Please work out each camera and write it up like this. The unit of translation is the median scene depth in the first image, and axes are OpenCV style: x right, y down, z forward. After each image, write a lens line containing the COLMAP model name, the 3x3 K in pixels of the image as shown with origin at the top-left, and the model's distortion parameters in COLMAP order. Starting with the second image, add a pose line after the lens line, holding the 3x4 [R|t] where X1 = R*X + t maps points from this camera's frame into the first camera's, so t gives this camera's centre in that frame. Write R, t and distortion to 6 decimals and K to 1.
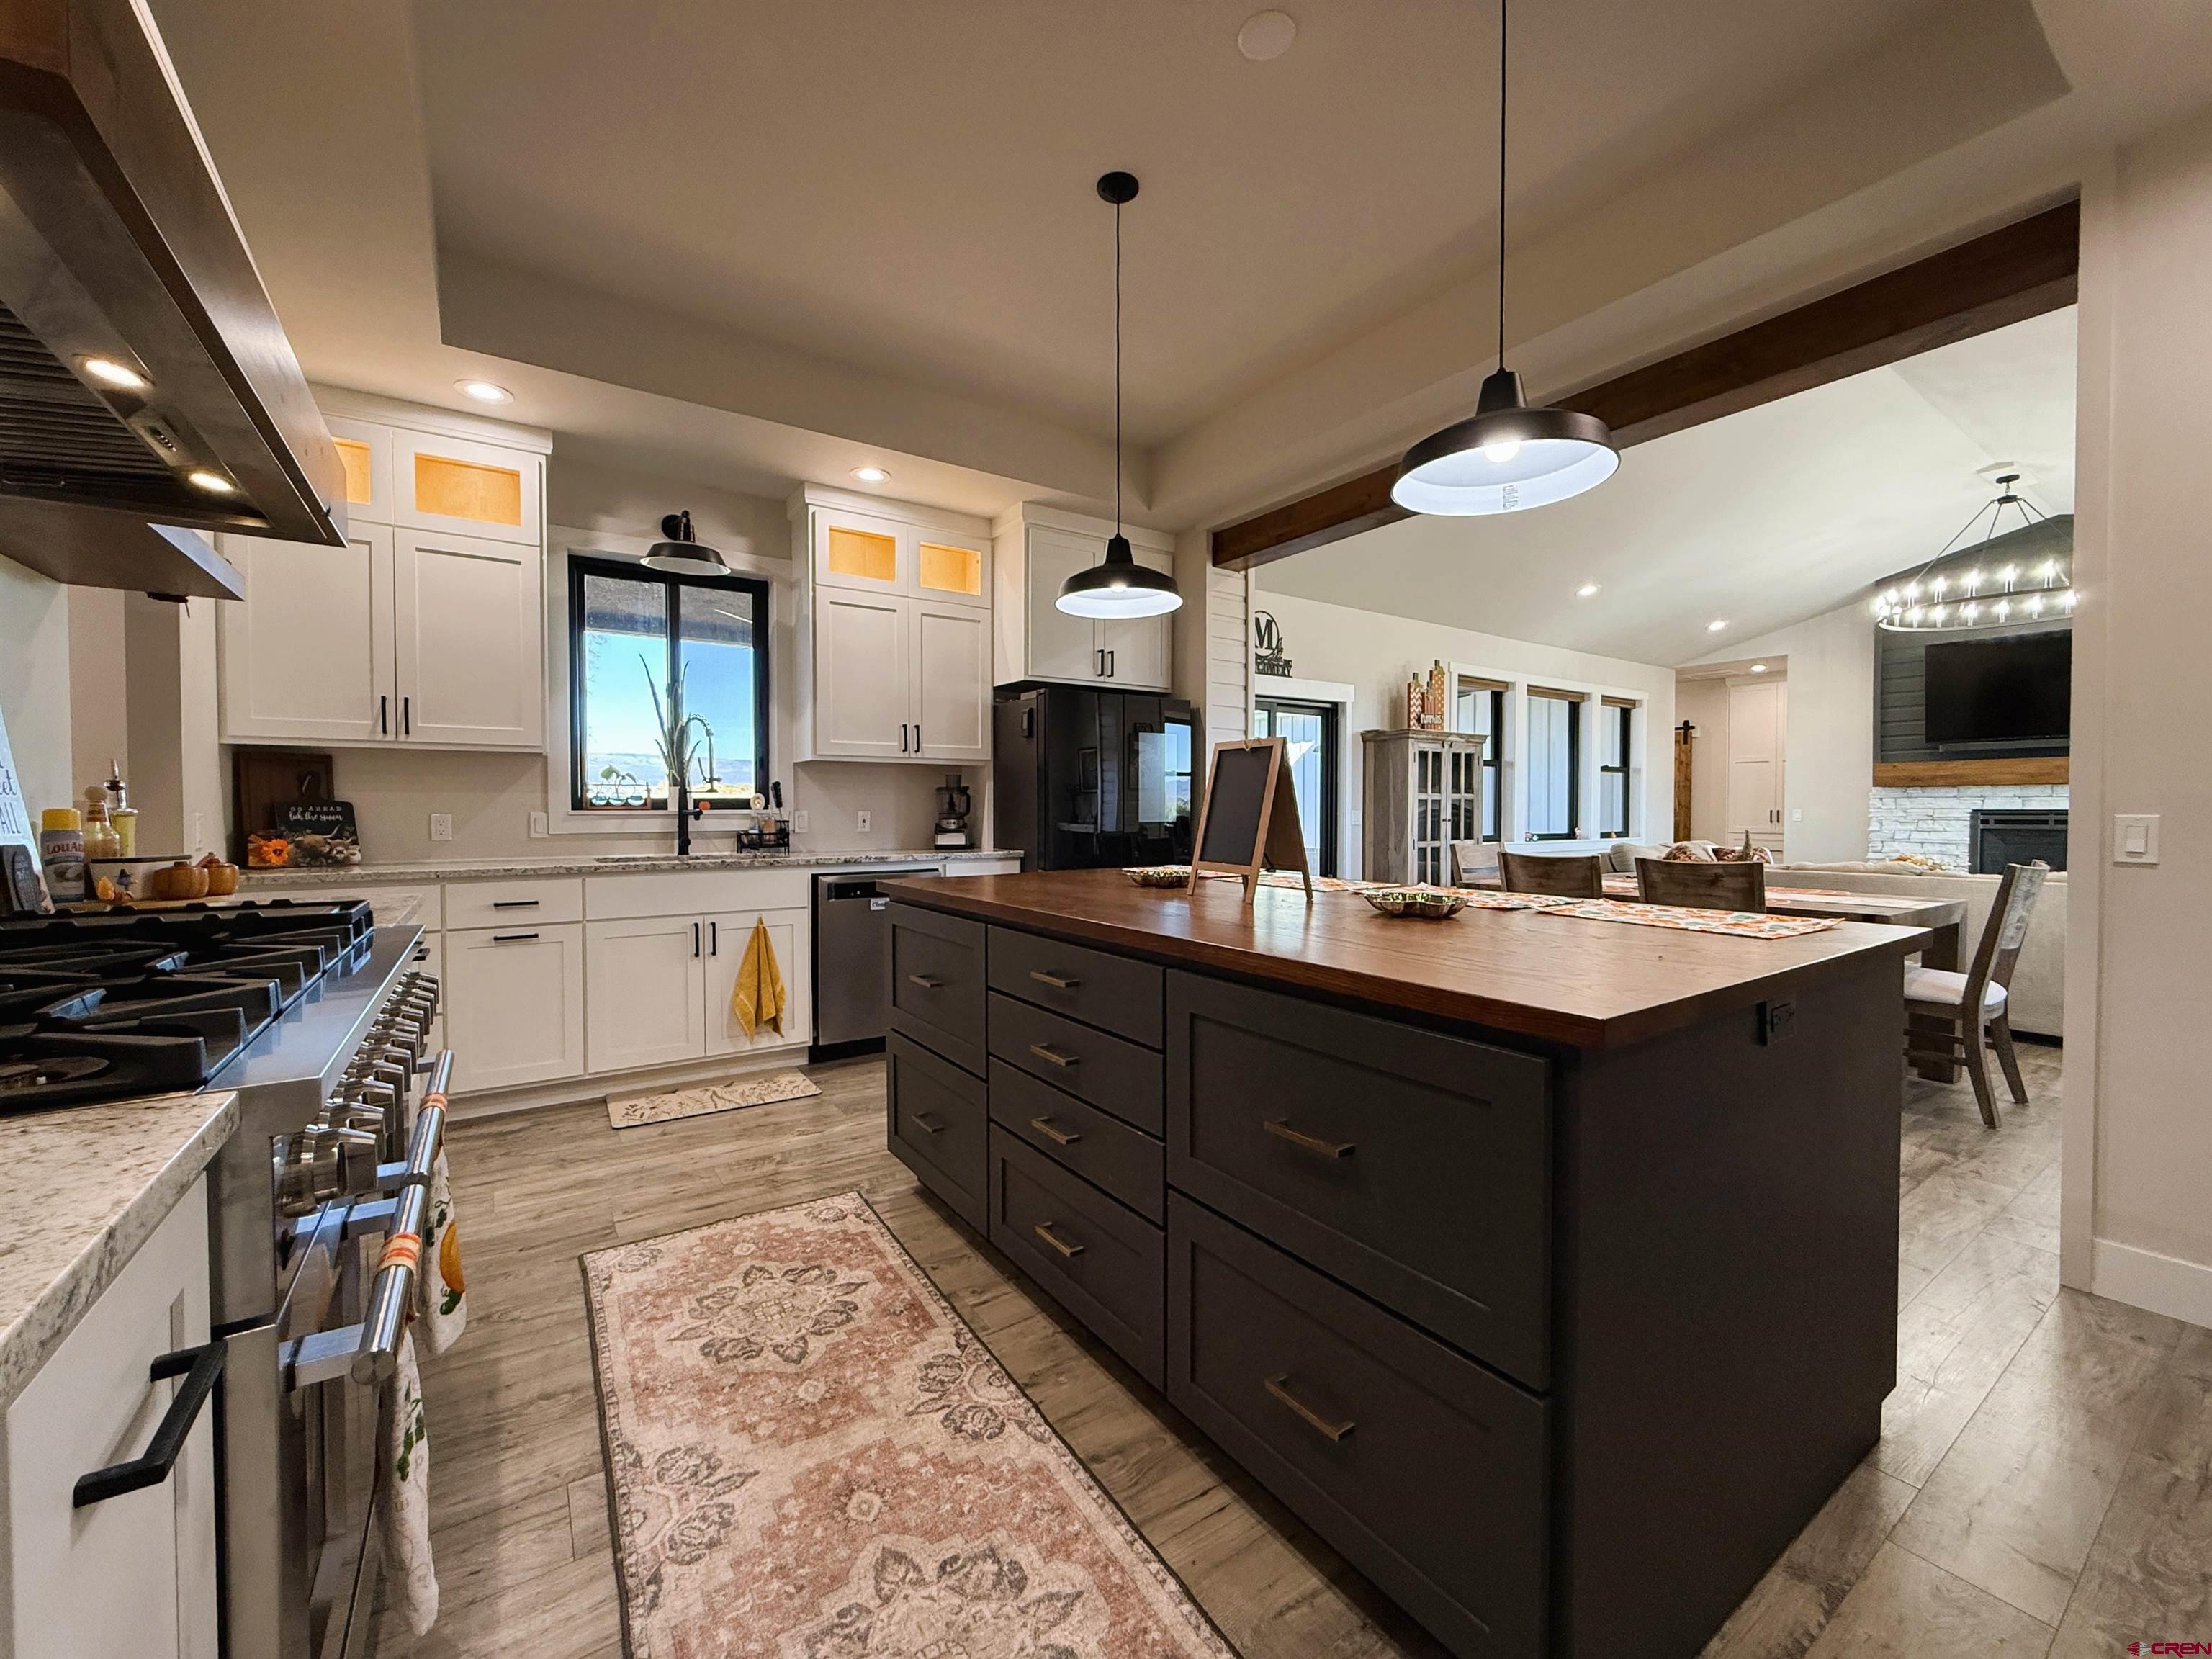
lens RADIAL K [[887.1, 0, 1097.6], [0, 887.1, 827.3], [0, 0, 1]] dist [-0.002049, -0.000911]
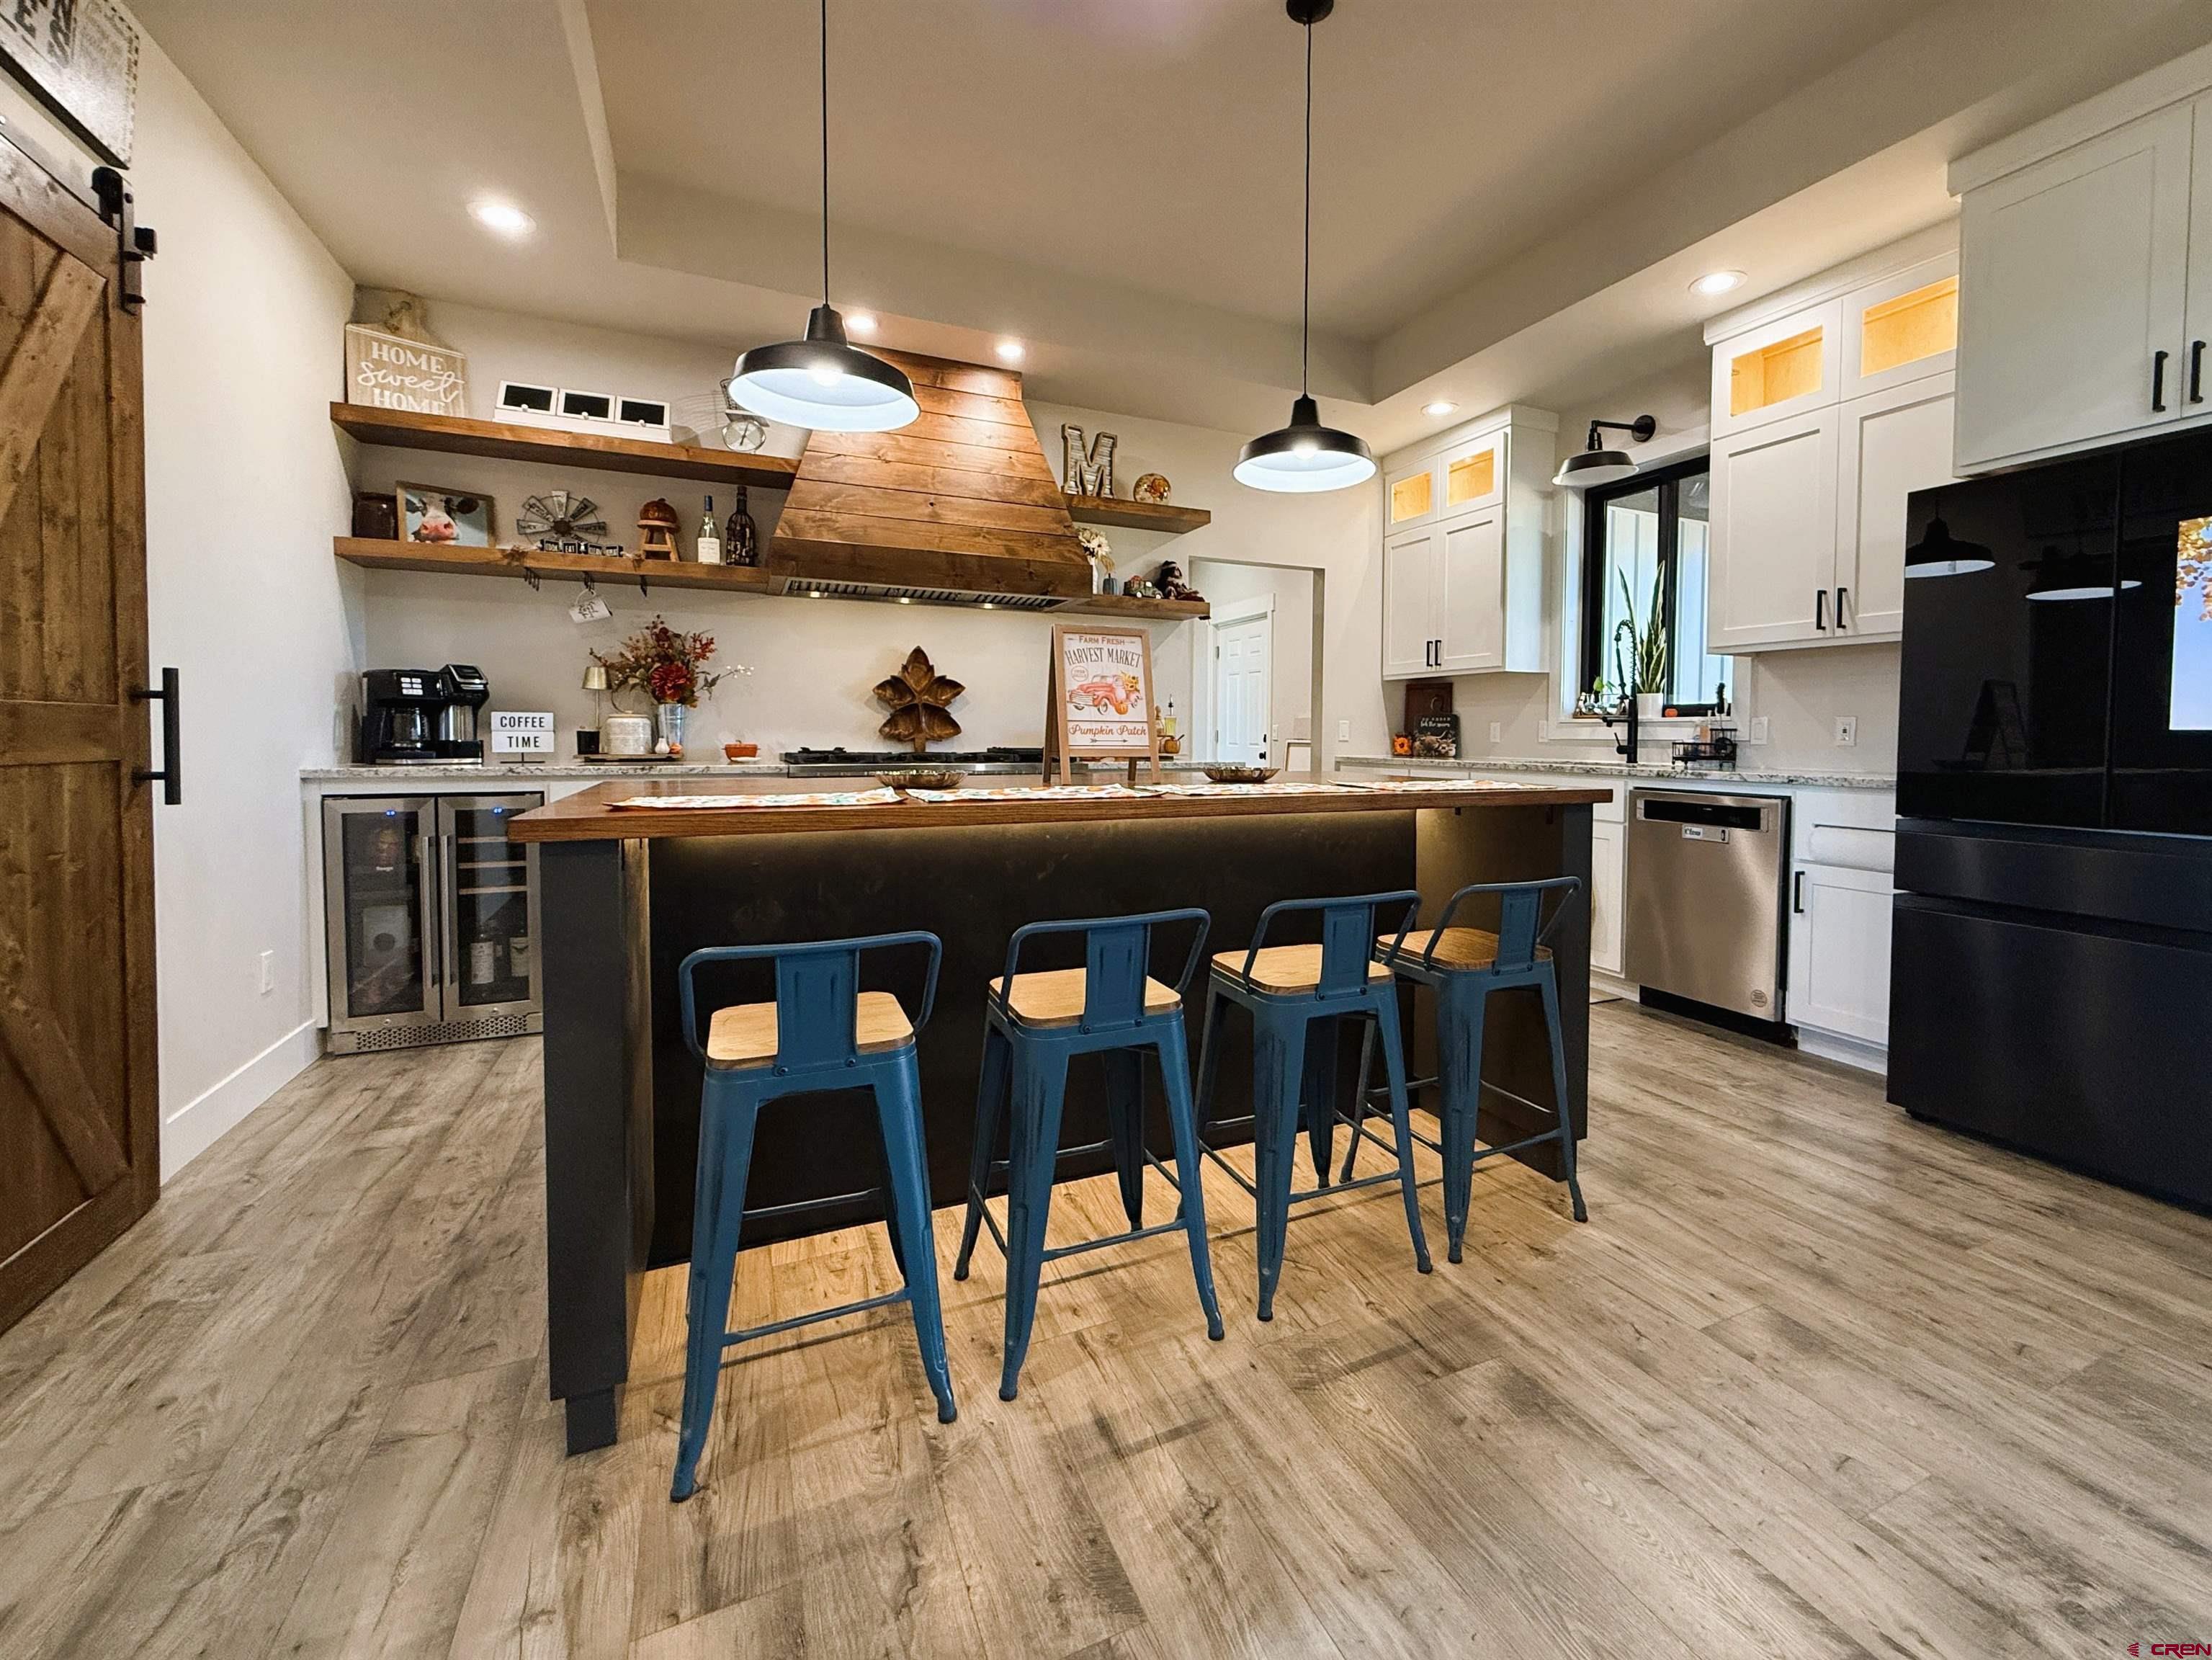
lens RADIAL K [[938.0, 0, 1188.6], [0, 938.0, 772.3], [0, 0, 1]] dist [-0.000692, -0.000048]
pose [[-0.136745, 0.039528, -0.989817, 0.712592], [-0.025962, 0.998717, 0.043470, 0.010056], [0.990266, 0.031642, -0.135543, 0.737770]]
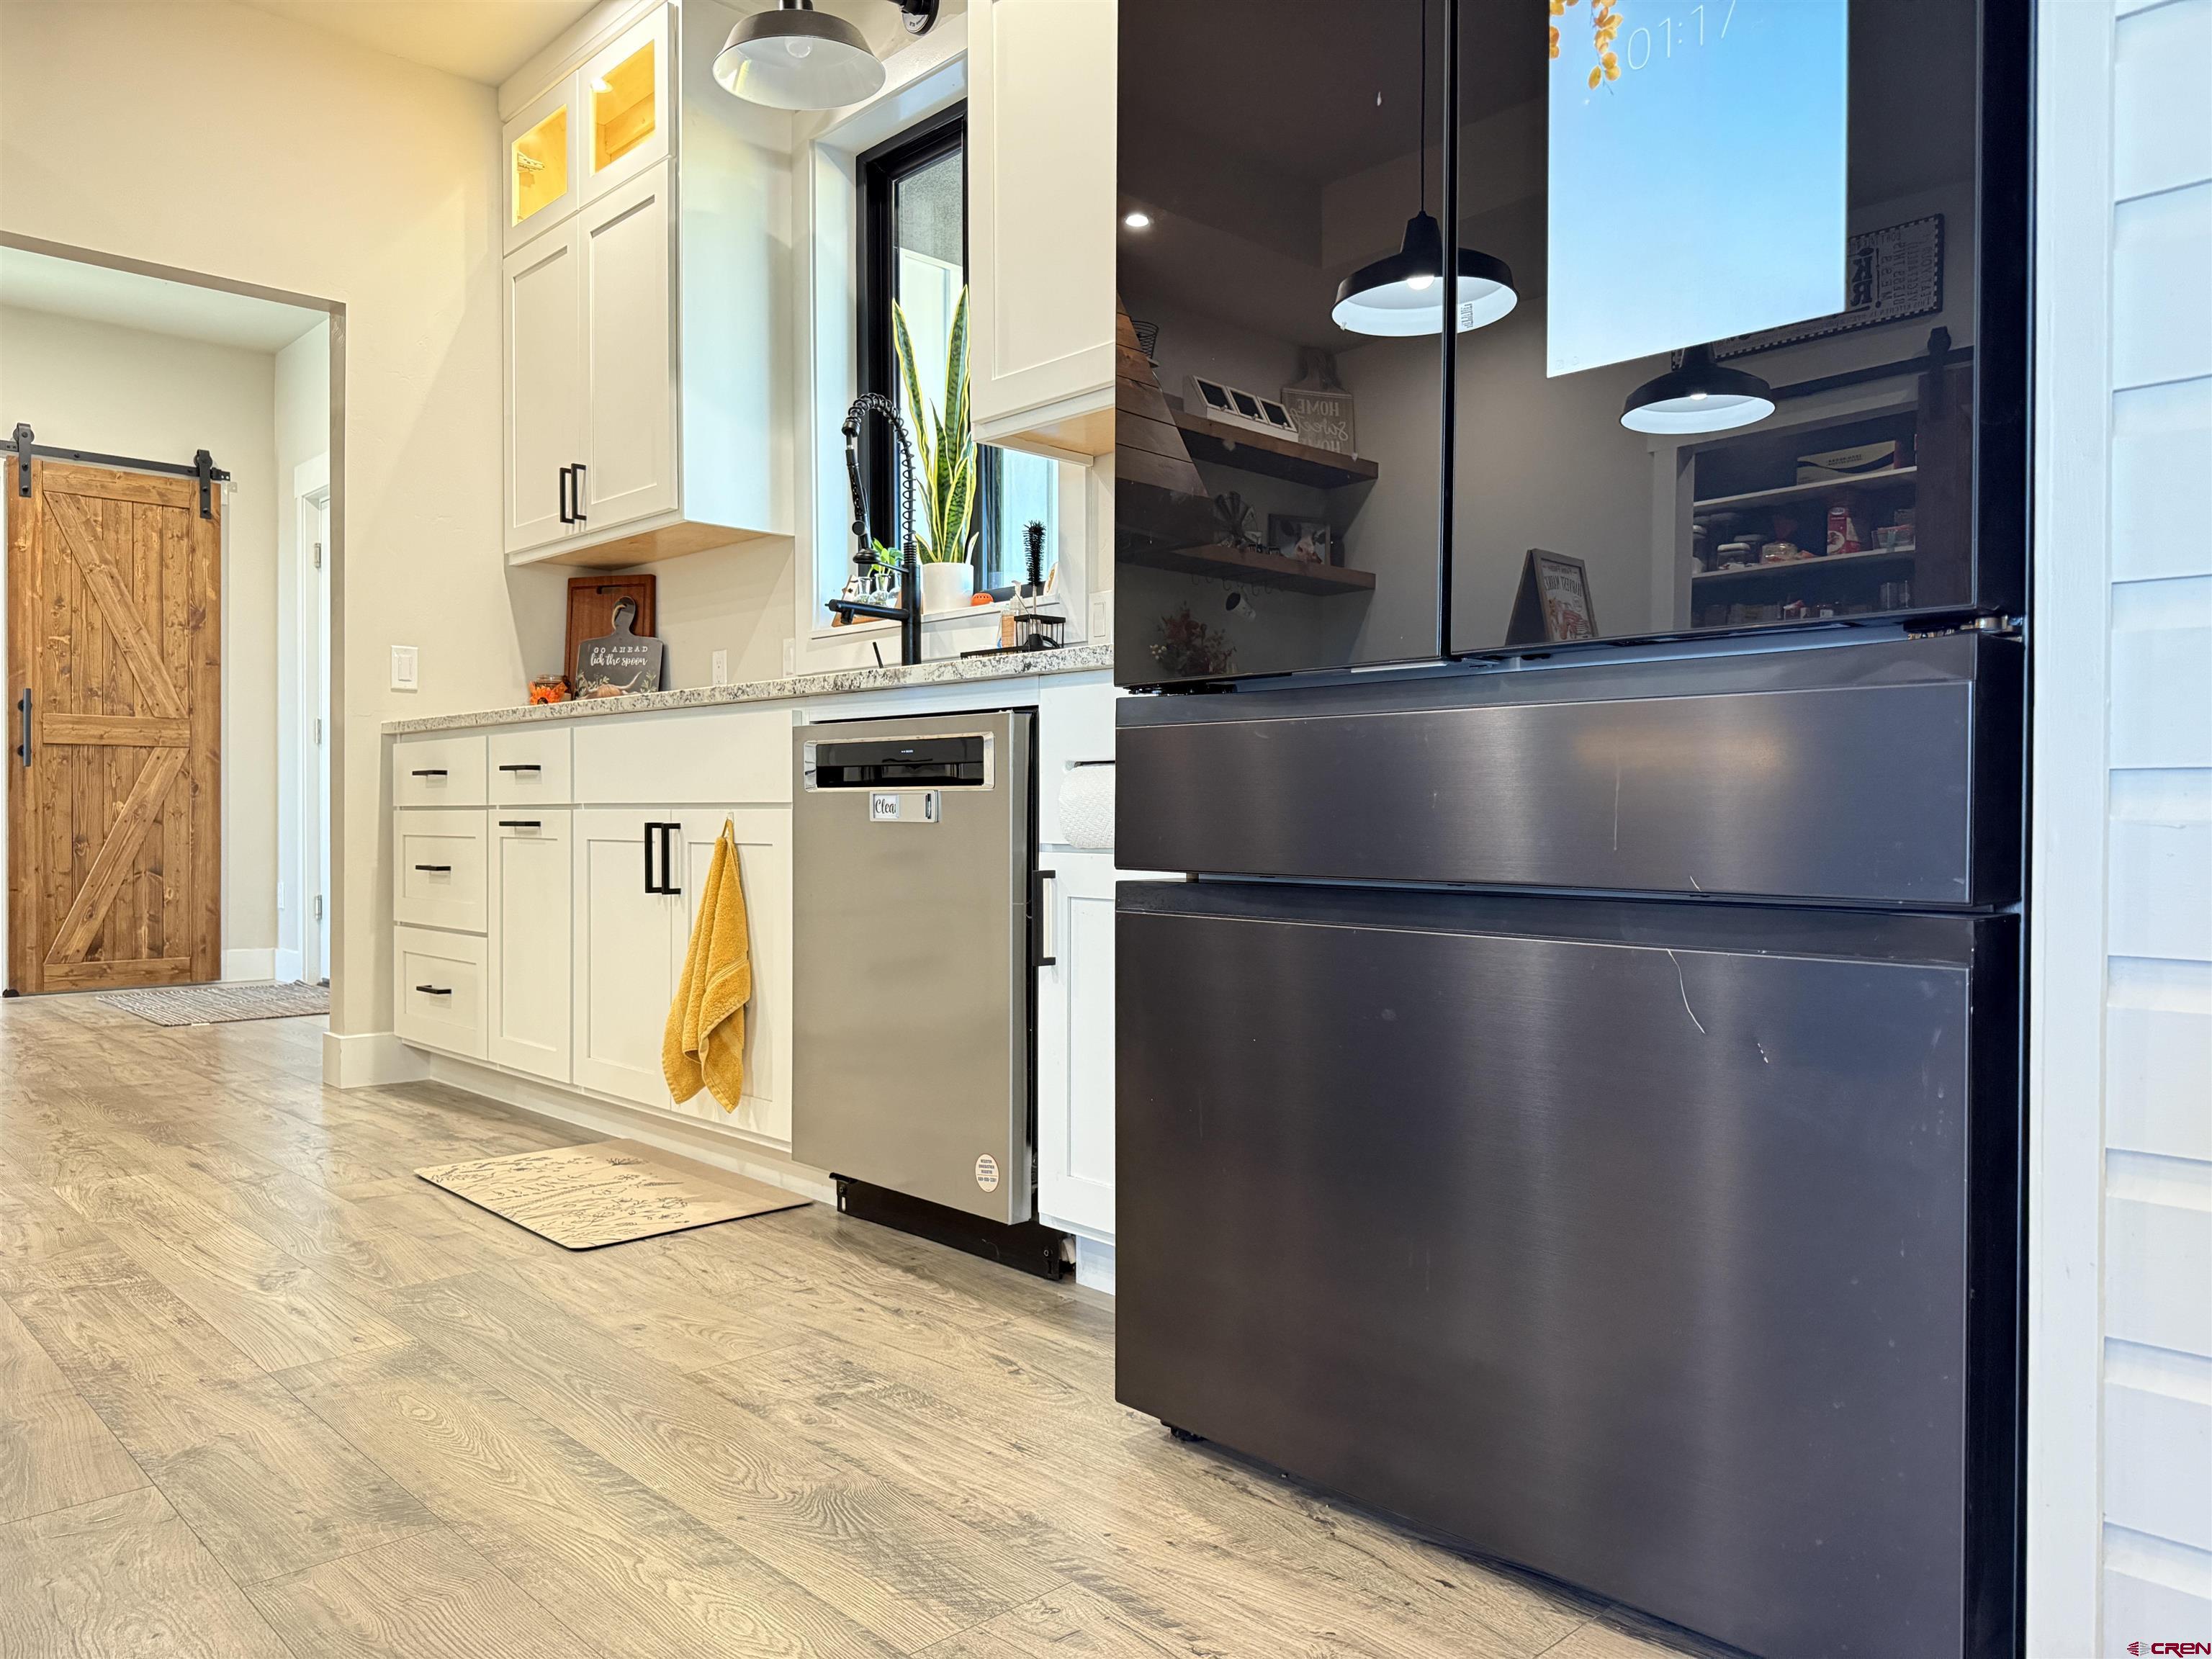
lens RADIAL K [[1571.2, 0, 1111.0], [0, 1571.2, 833.2], [0, 0, 1]] dist [0.010224, 0.000529]
pose [[0.181107, 0.019365, -0.983273, 0.423397], [-0.020700, 0.999660, 0.015875, 0.093585], [0.983245, 0.017479, 0.181446, 1.074345]]
